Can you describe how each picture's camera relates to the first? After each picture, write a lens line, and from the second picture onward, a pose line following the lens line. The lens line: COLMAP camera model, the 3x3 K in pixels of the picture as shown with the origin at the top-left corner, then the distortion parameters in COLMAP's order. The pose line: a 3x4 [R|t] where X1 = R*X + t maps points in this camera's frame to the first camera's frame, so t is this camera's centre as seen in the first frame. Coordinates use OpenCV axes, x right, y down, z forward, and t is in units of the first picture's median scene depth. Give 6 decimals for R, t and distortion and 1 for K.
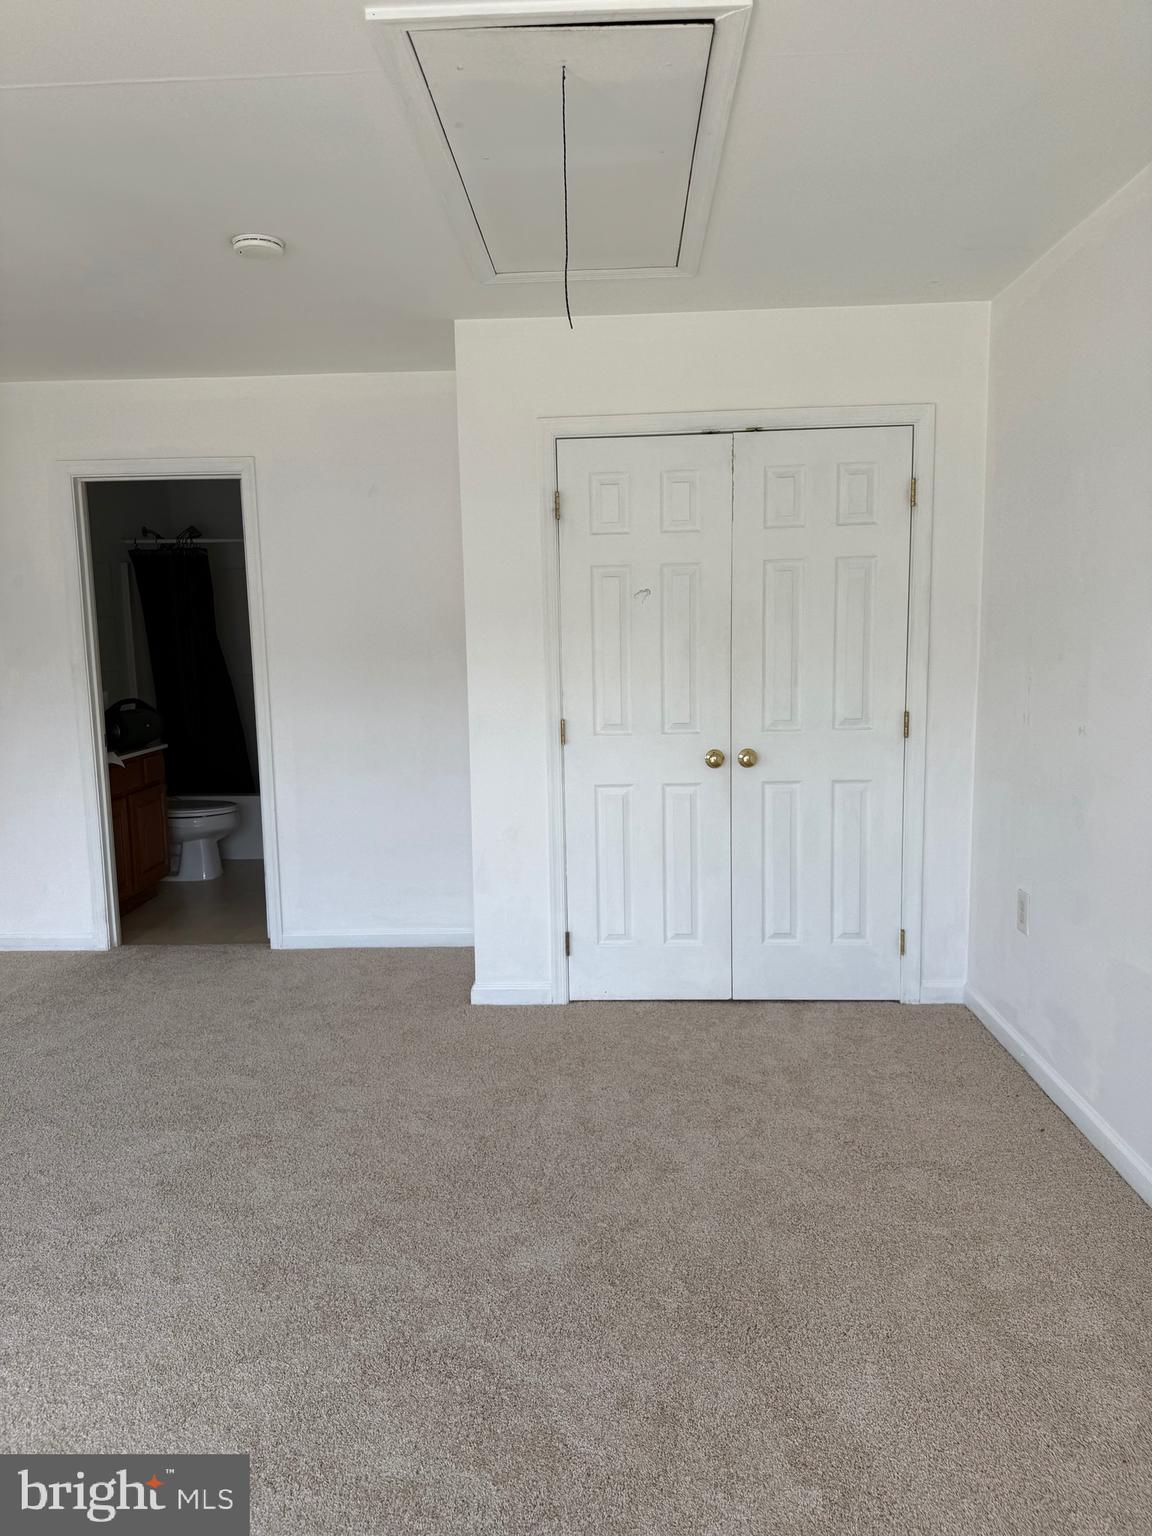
lens RADIAL K [[1089.2, 0, 576.0], [0, 1089.2, 768.0], [0, 0, 1]] dist [0.040247, -0.035402]
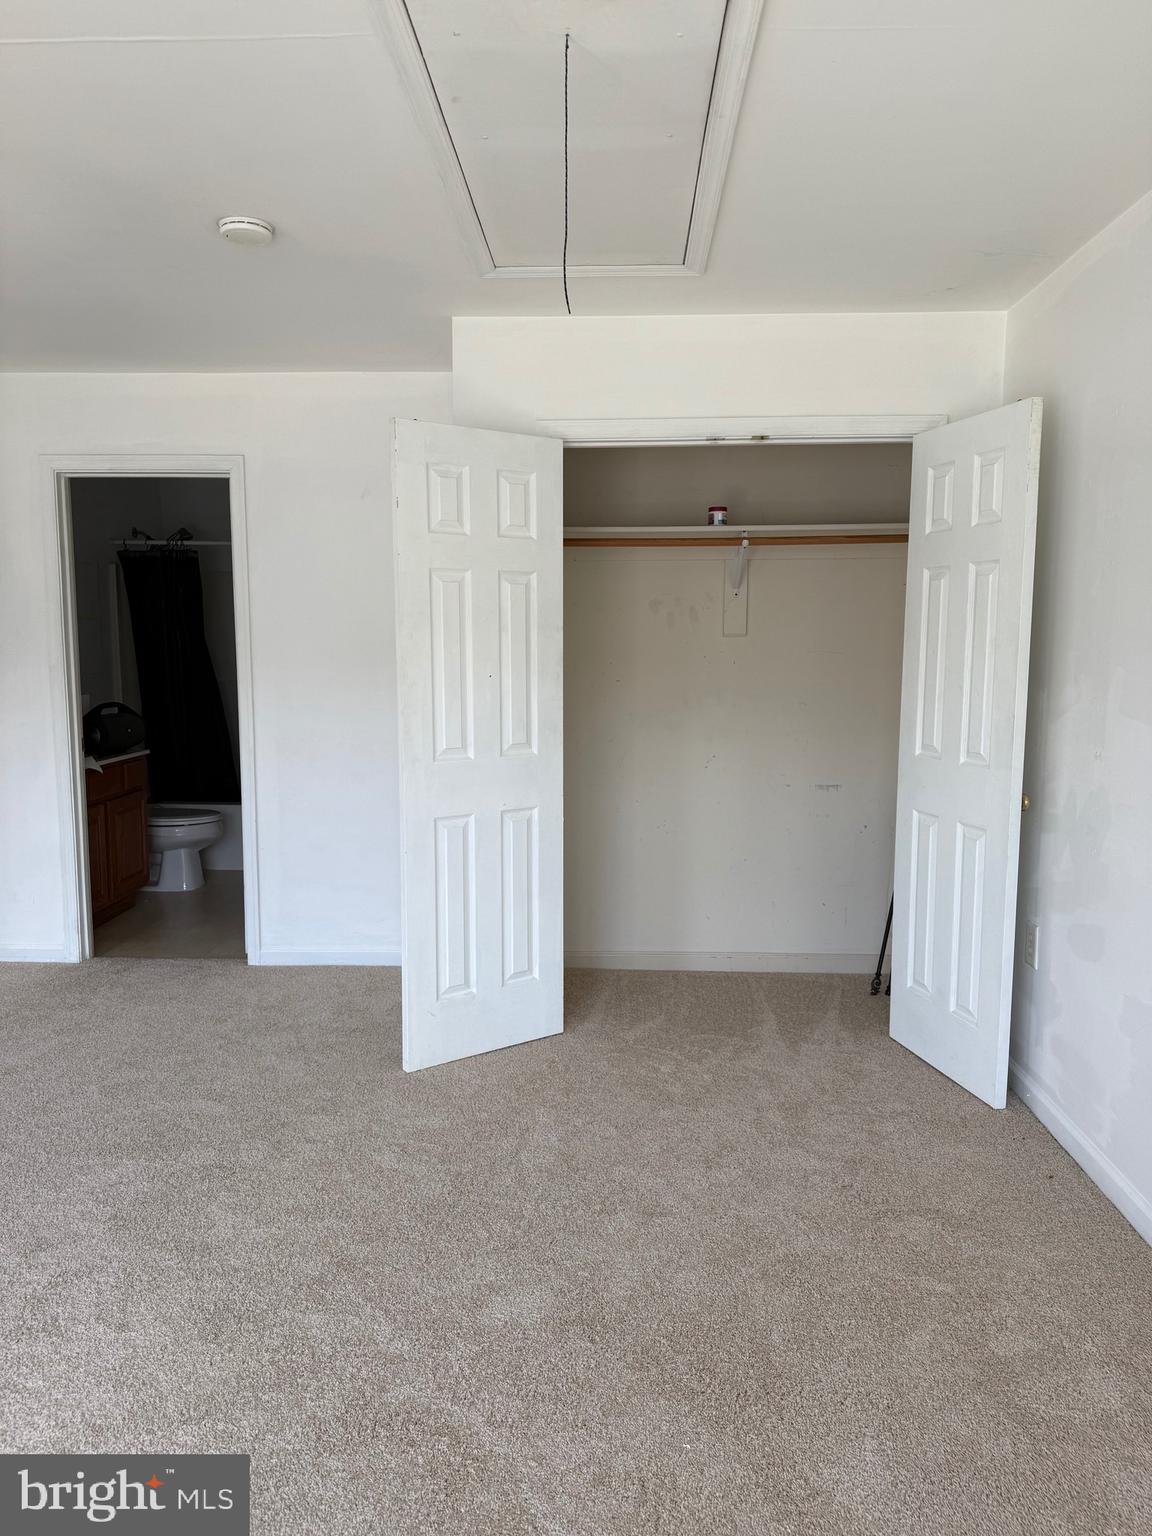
lens RADIAL K [[1089.2, 0, 576.0], [0, 1089.2, 768.0], [0, 0, 1]] dist [0.040247, -0.035402]
pose [[0.999757, 0.021888, 0.002430, 0.005647], [-0.021852, 0.999661, -0.014140, -0.000727], [-0.002738, 0.014083, 0.999897, 0.054810]]
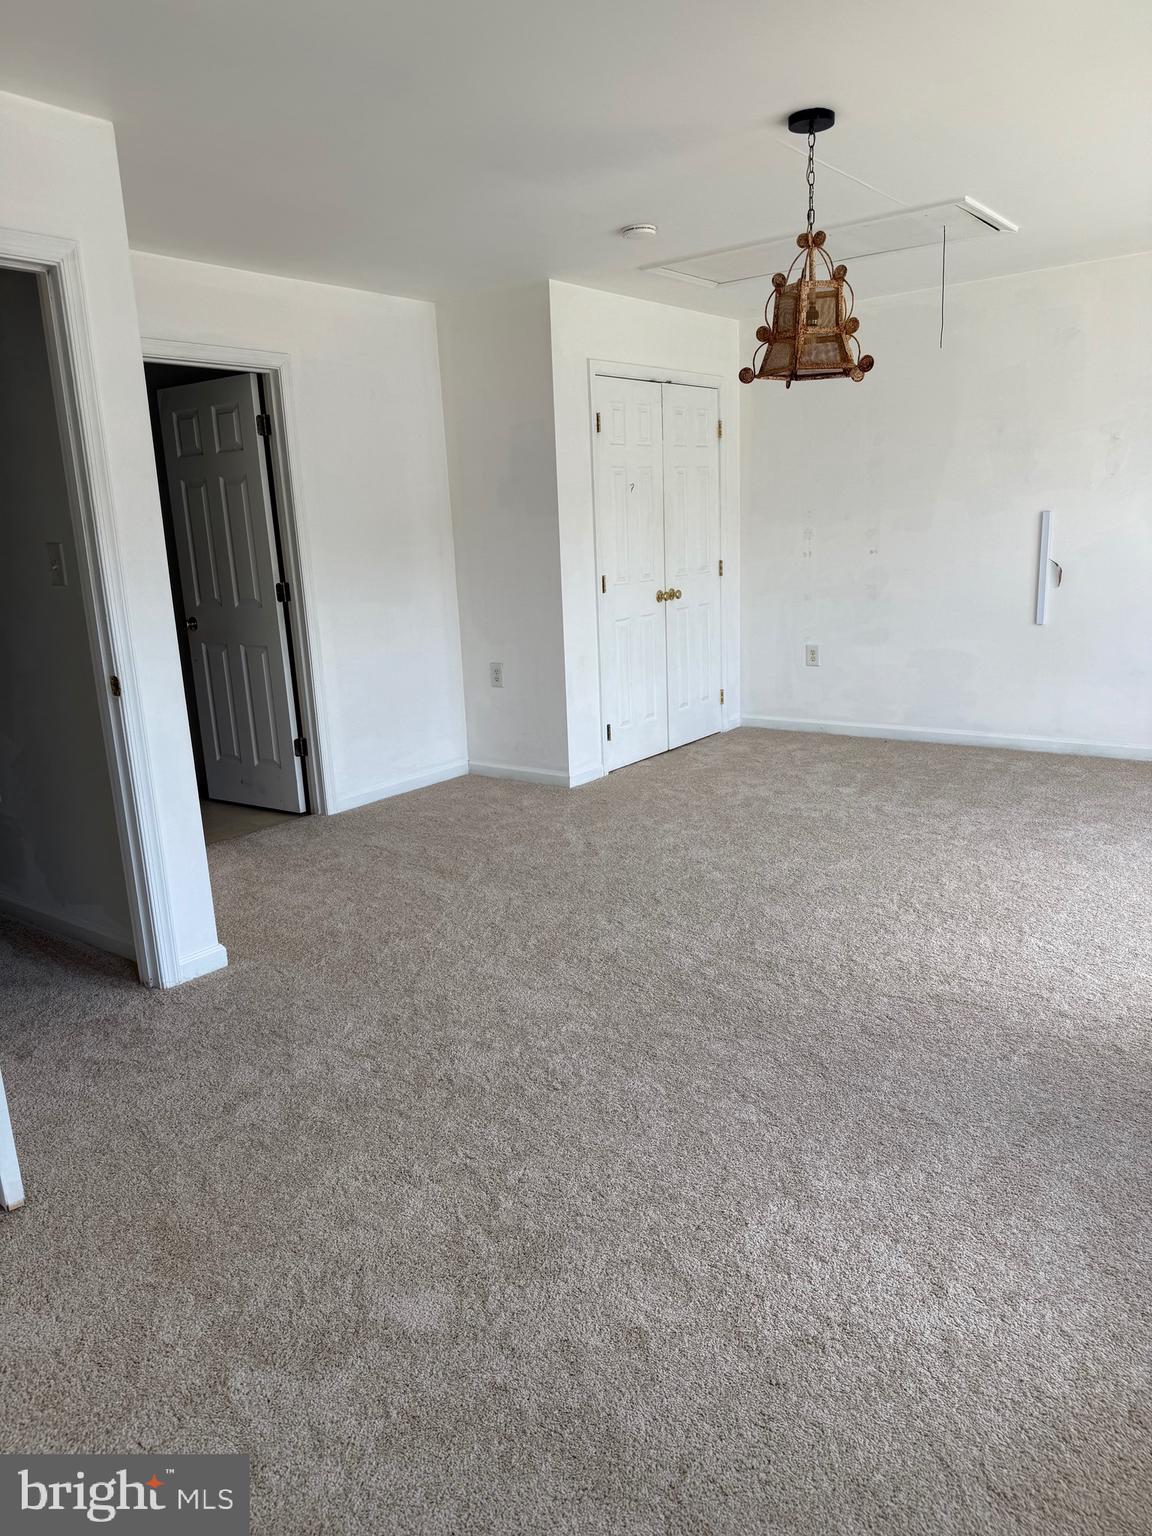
lens RADIAL K [[1089.2, 0, 576.0], [0, 1089.2, 768.0], [0, 0, 1]] dist [0.040247, -0.035402]
pose [[0.570395, -0.187206, 0.799752, -1.630111], [0.141299, 0.981529, 0.128980, 0.019754], [-0.809126, 0.039435, 0.586311, 0.254936]]
